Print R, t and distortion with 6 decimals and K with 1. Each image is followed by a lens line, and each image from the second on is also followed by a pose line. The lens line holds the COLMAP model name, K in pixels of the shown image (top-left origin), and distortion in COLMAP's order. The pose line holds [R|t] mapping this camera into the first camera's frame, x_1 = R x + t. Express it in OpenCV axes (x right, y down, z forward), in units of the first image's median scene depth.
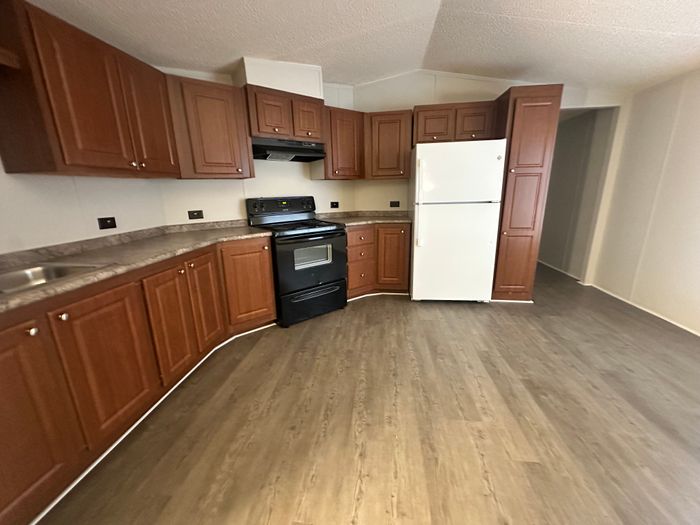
lens RADIAL K [[279.7, 0, 349.4], [0, 279.7, 260.8], [0, 0, 1]] dist [-0.000632, -0.000375]
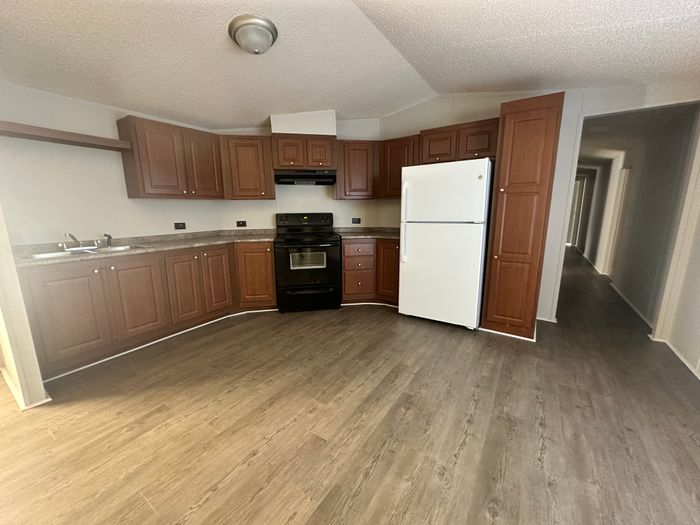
lens RADIAL K [[279.7, 0, 347.4], [0, 279.7, 259.2], [0, 0, 1]] dist [-0.000632, -0.000375]
pose [[0.889793, 0.093874, -0.446605, 0.622110], [-0.120902, 0.992138, -0.032338, -0.002681], [0.440058, 0.082769, 0.894147, -0.038232]]
